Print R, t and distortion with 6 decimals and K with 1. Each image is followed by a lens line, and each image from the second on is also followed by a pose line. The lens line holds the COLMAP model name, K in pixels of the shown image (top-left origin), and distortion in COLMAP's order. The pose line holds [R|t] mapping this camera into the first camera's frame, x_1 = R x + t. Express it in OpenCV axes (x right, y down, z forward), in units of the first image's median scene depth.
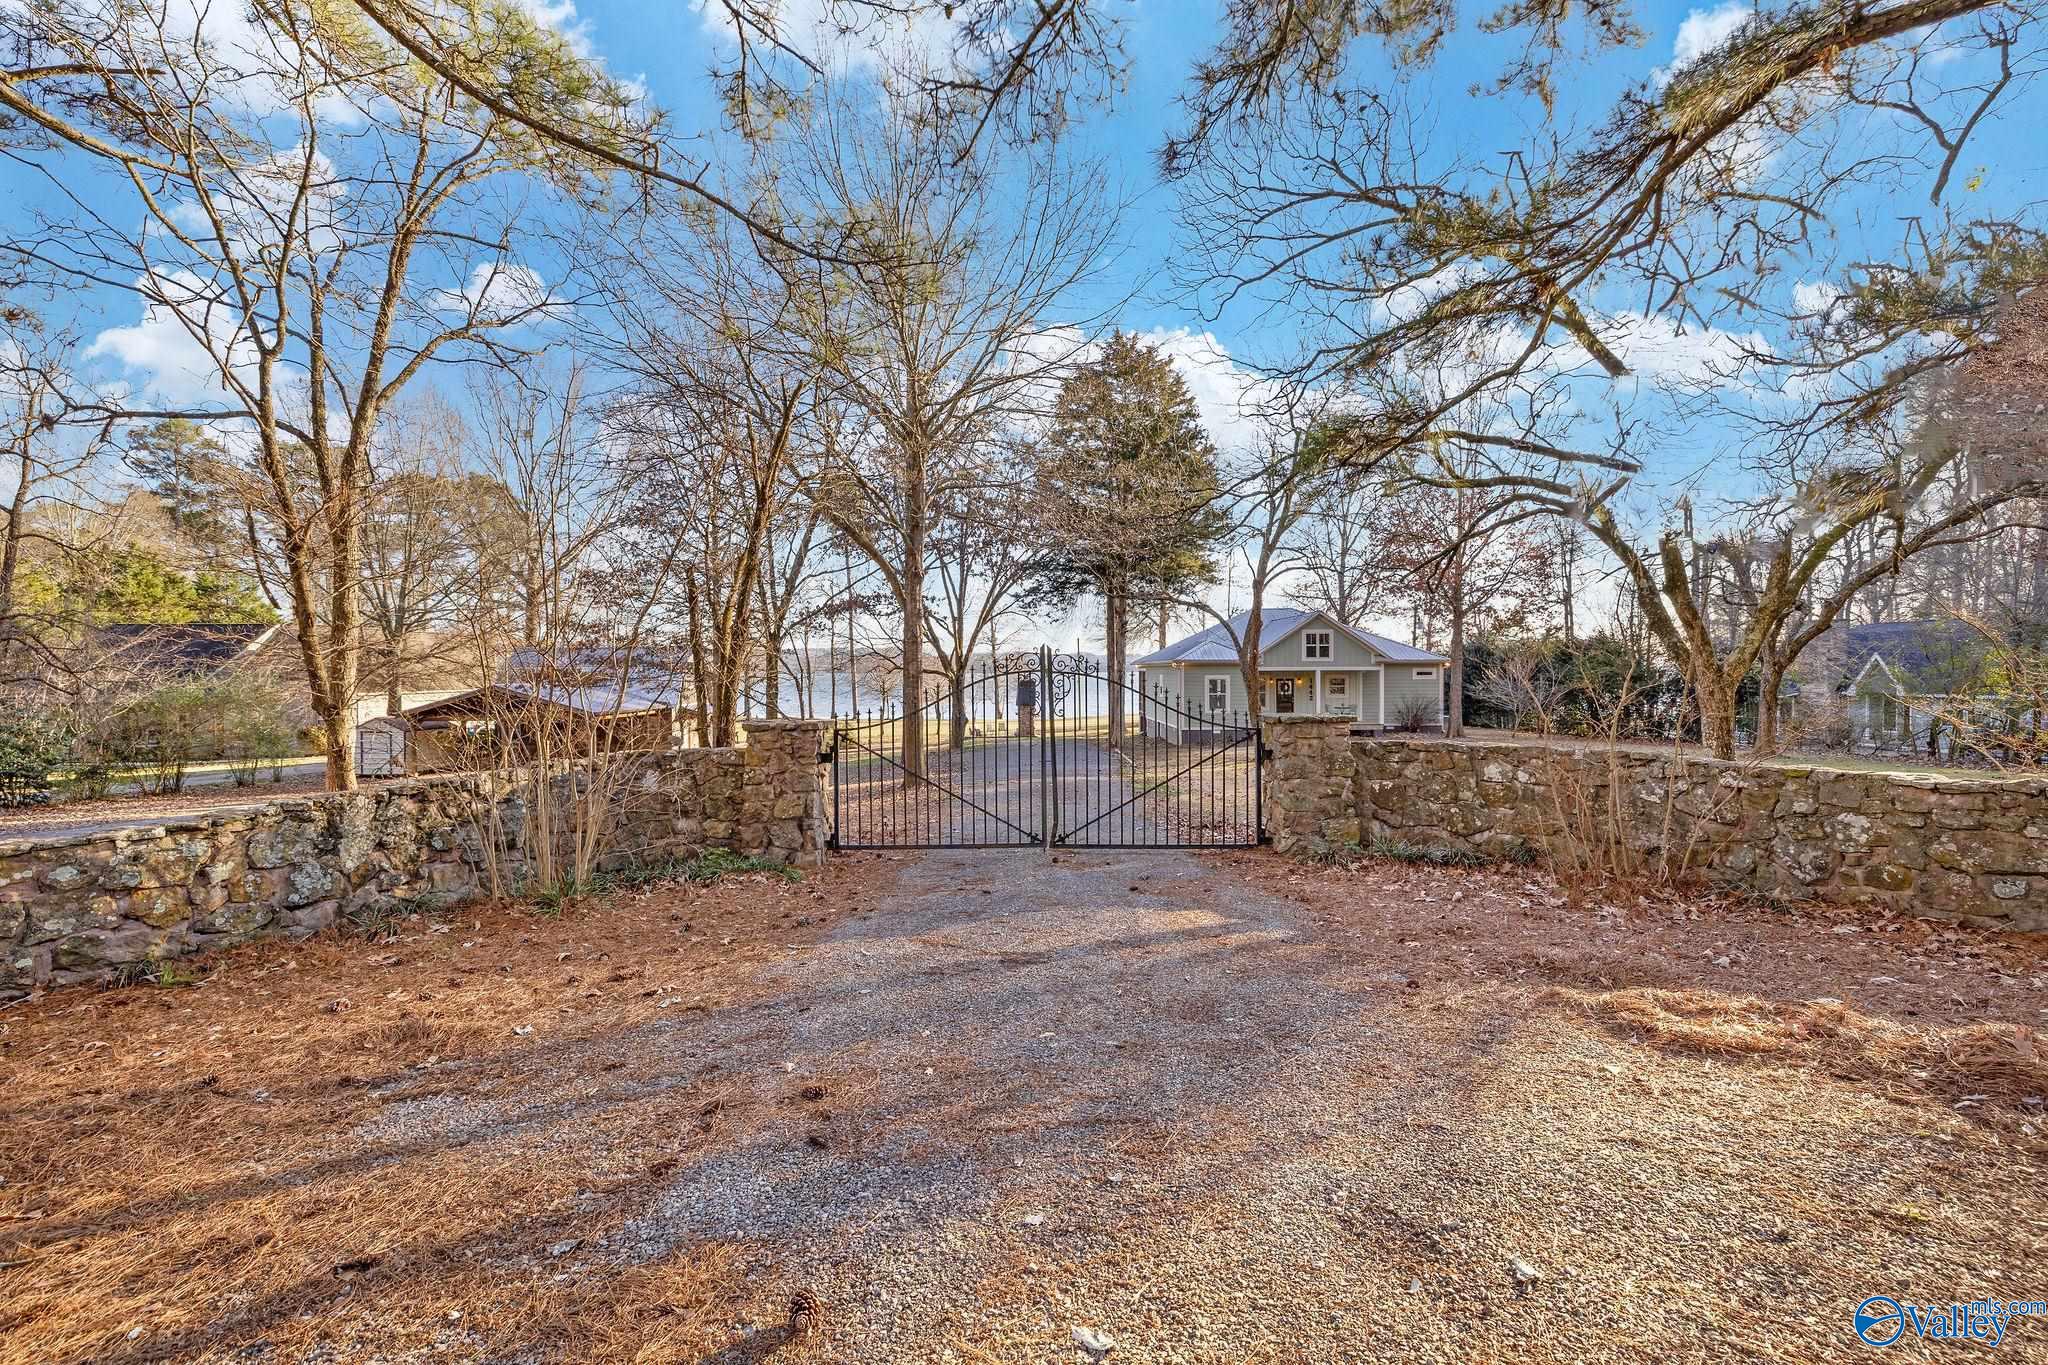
lens RADIAL K [[869.4, 0, 1028.1], [0, 869.4, 689.3], [0, 0, 1]] dist [0.003715, 0.000315]
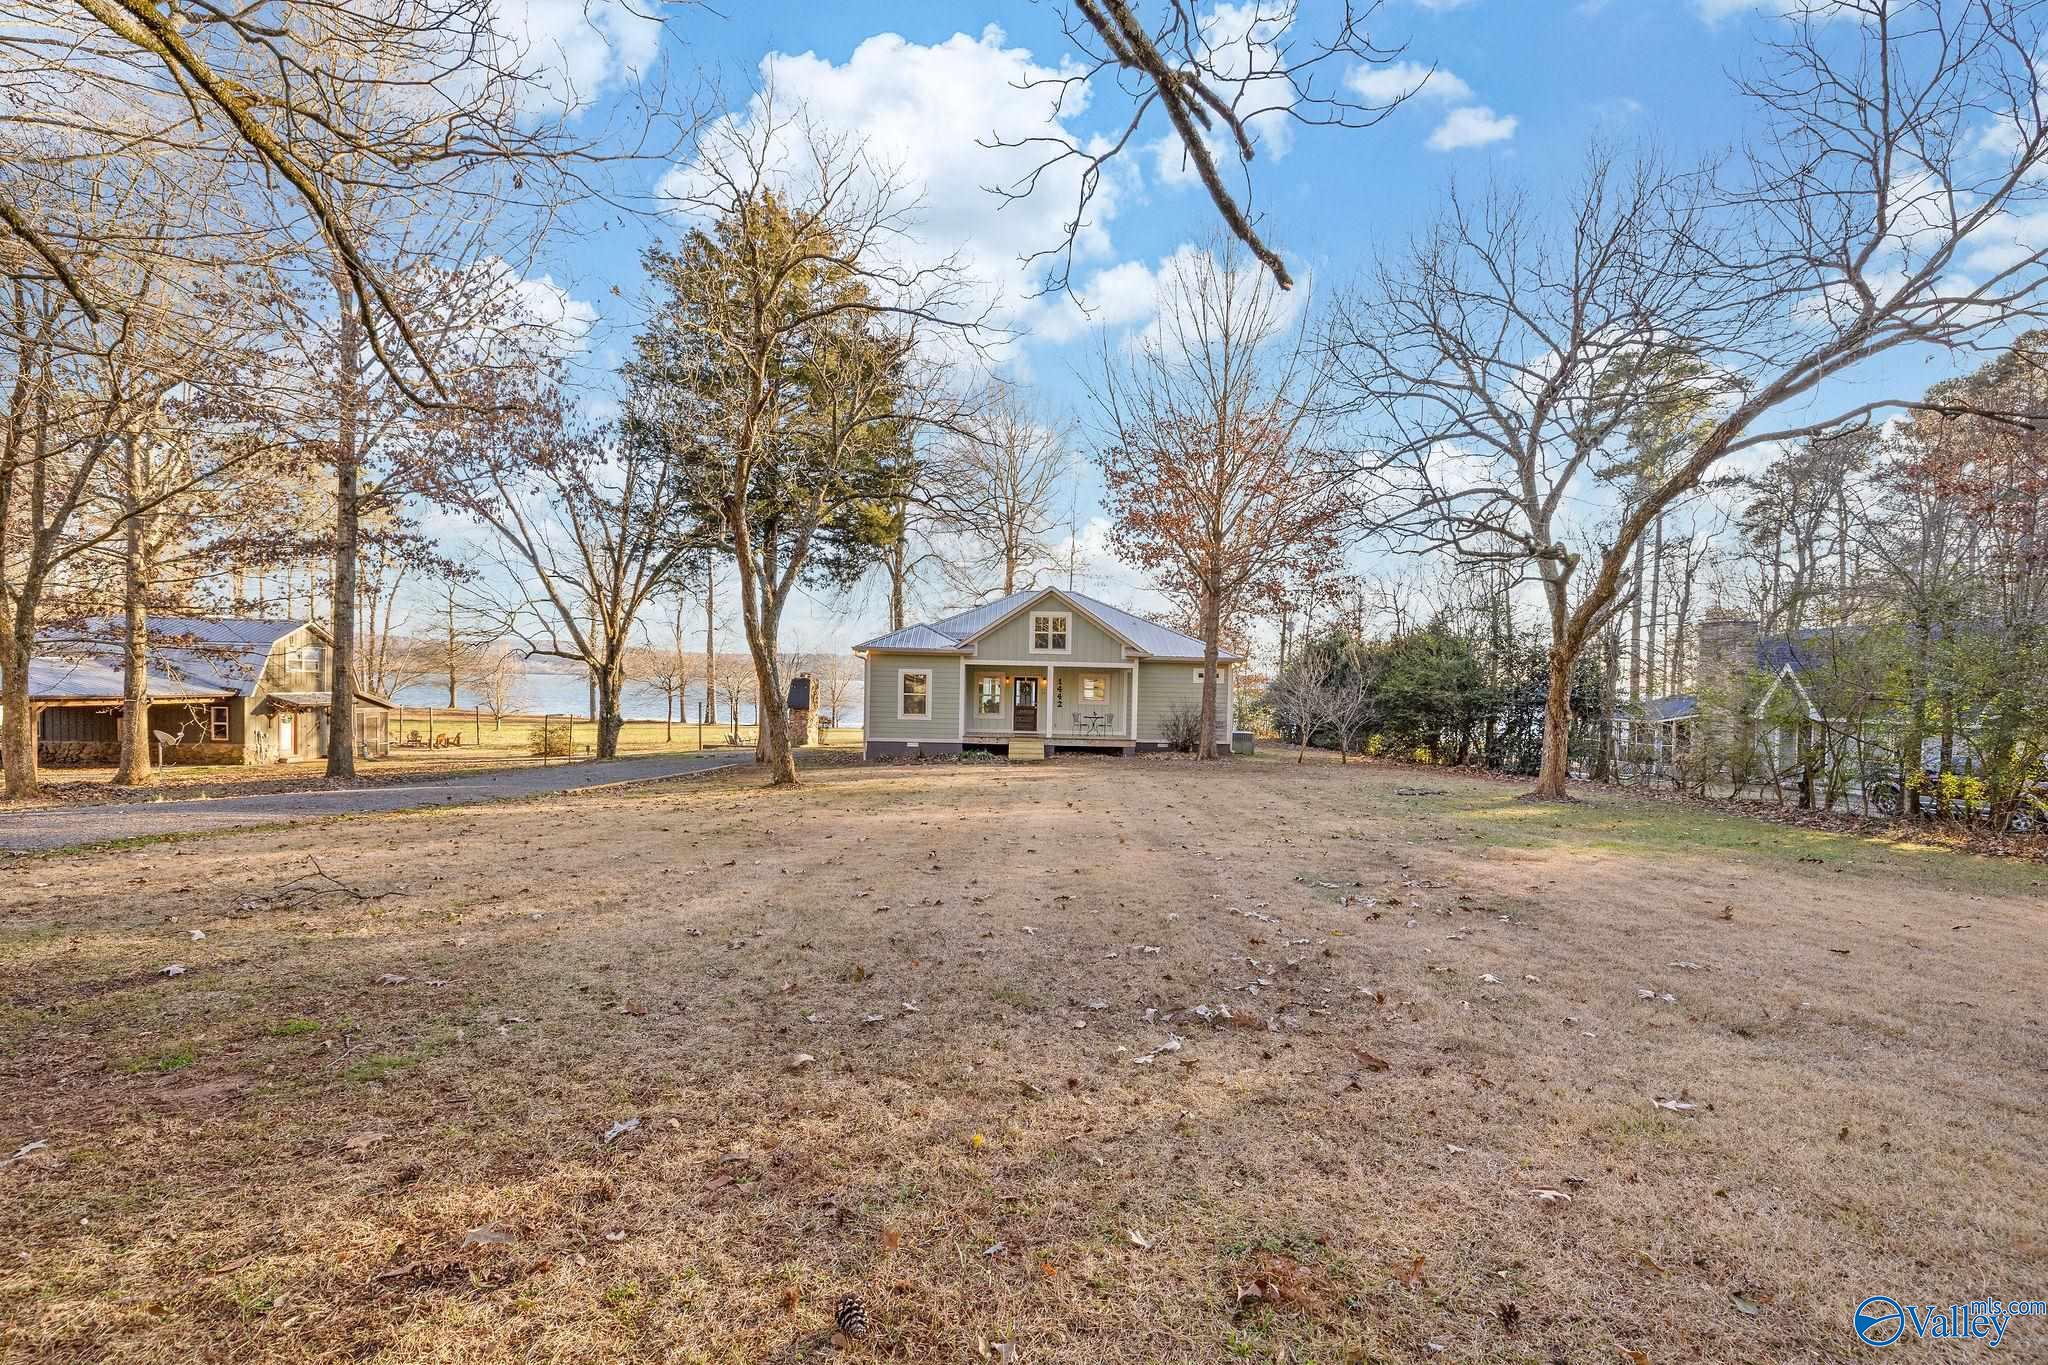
lens RADIAL K [[869.4, 0, 1028.1], [0, 869.4, 689.3], [0, 0, 1]] dist [0.003715, 0.000315]
pose [[0.999639, 0.026857, -0.000474, 0.312802], [-0.026861, 0.999543, -0.013875, 0.009149], [0.000101, 0.013882, 0.999904, 0.243856]]
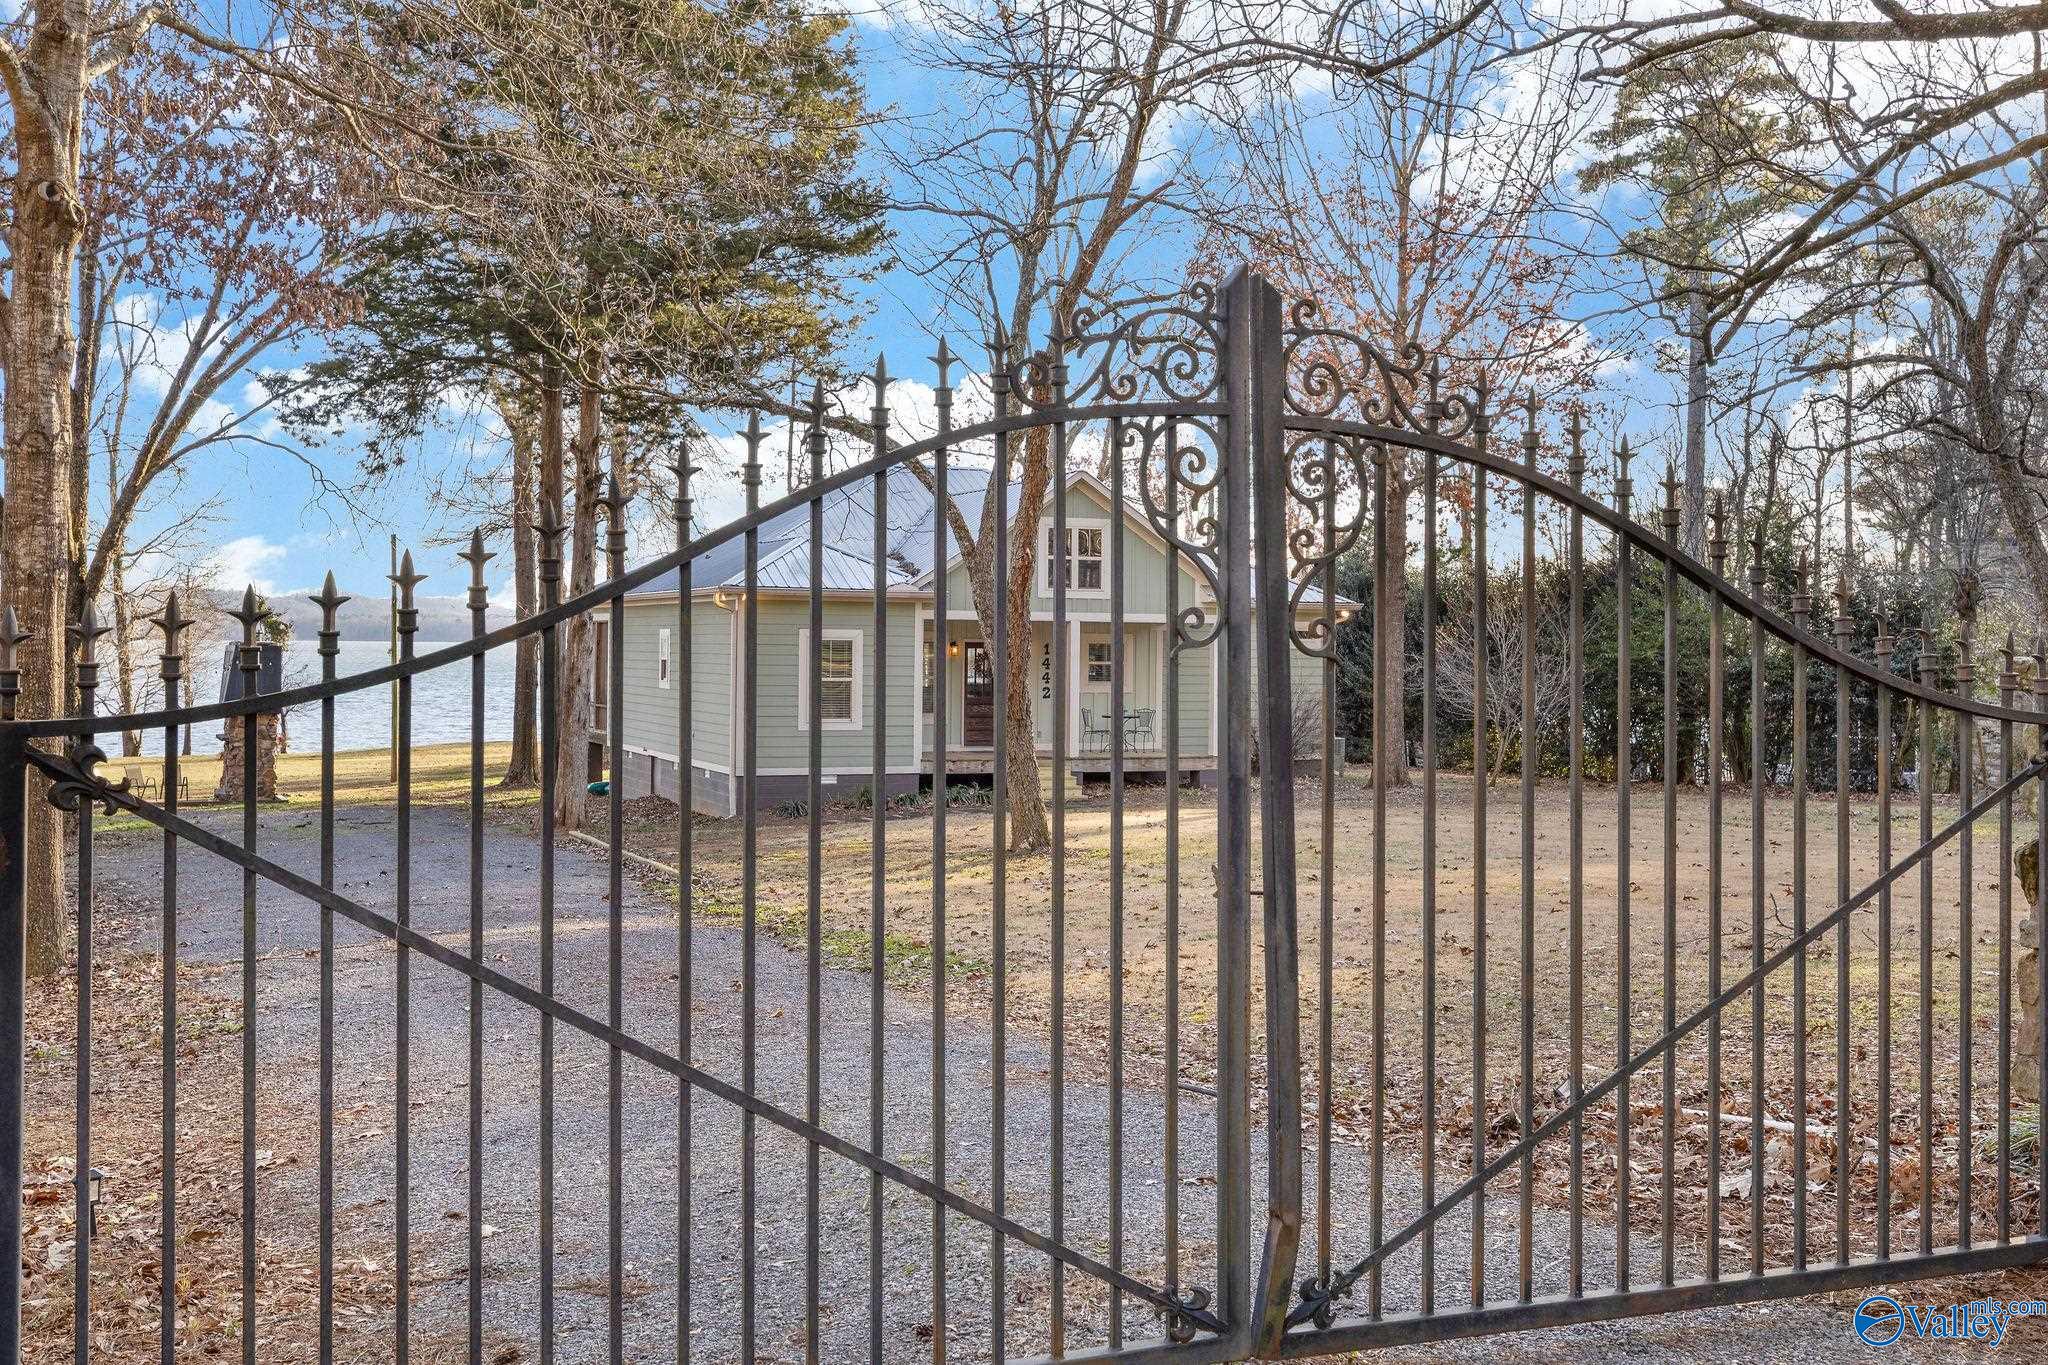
lens RADIAL K [[2055.3, 0, 1024.0], [0, 2055.3, 682.5], [0, 0, 1]] dist [-0.001151, 0.009277]
pose [[0.926031, 0.007895, 0.377366, -0.042058], [-0.007301, 0.999969, -0.003006, 0.009051], [-0.377378, 0.000028, 0.926059, 0.138240]]
